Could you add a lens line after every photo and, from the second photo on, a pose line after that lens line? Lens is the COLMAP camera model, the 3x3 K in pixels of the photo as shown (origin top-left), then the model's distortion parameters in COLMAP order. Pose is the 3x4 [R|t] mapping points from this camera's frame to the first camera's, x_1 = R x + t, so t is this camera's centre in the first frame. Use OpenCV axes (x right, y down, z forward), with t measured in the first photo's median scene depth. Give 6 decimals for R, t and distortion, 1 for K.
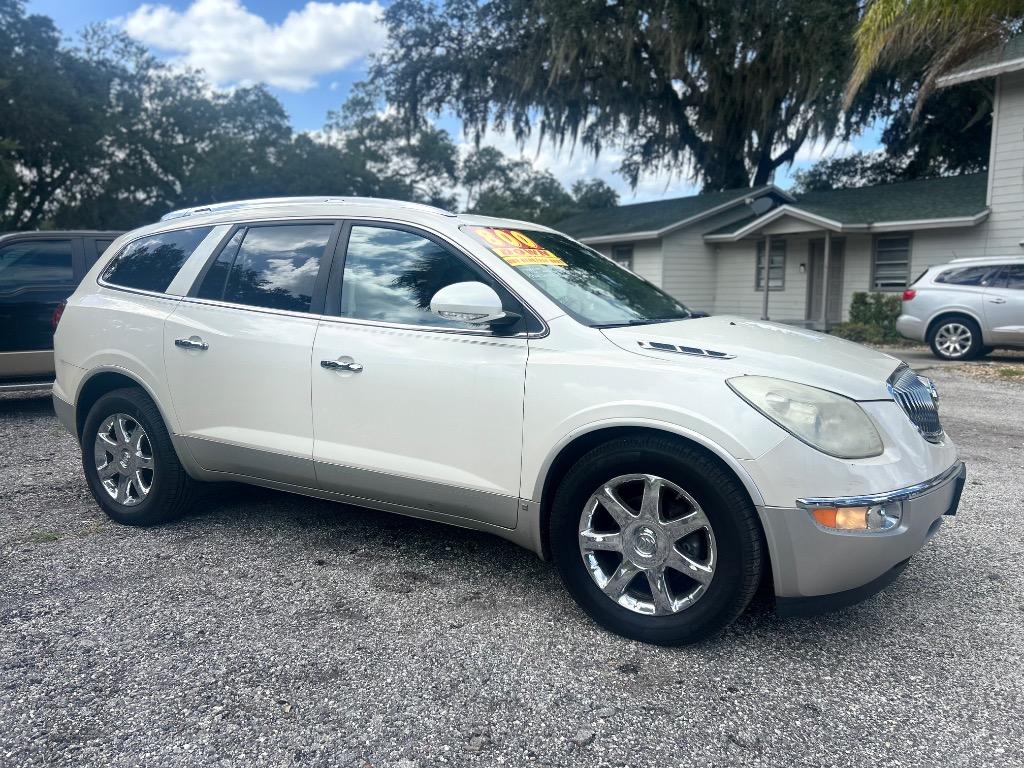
lens RADIAL K [[776.5, 0, 508.5], [0, 776.5, 388.1], [0, 0, 1]] dist [0.037620, -0.034750]
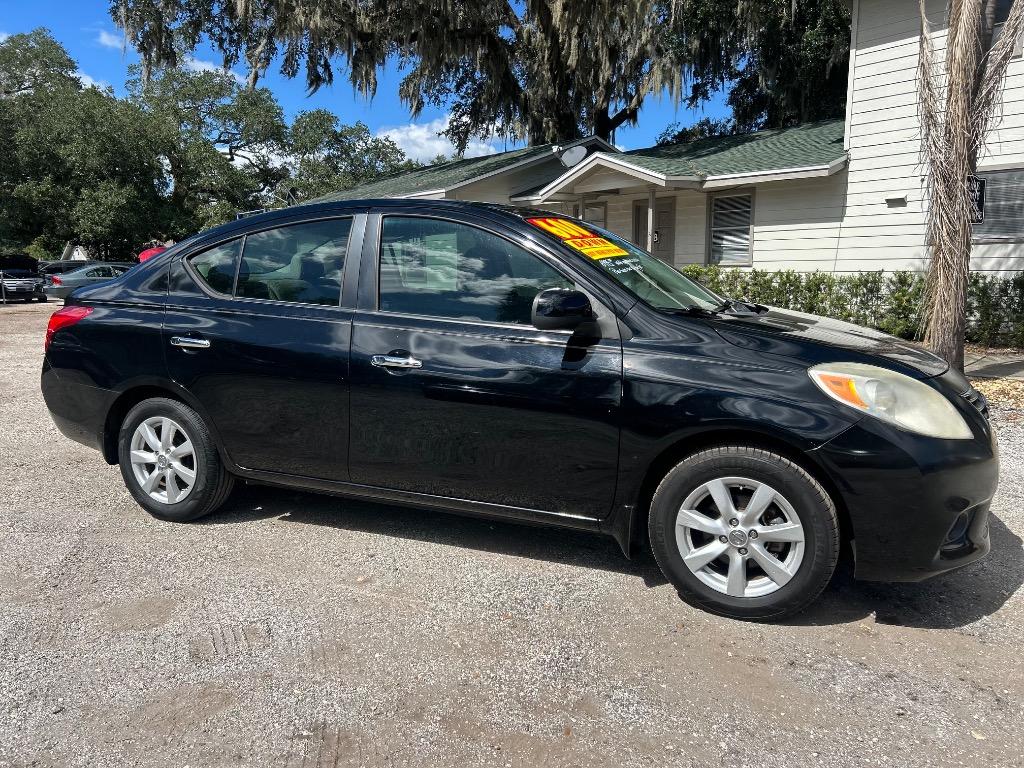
lens RADIAL K [[776.5, 0, 514.7], [0, 776.5, 386.3], [0, 0, 1]] dist [0.037620, -0.034750]
pose [[0.986936, -0.028000, 0.158661, 0.085648], [0.025085, 0.999478, 0.020345, -0.014517], [-0.159147, -0.016099, 0.987124, 0.152059]]
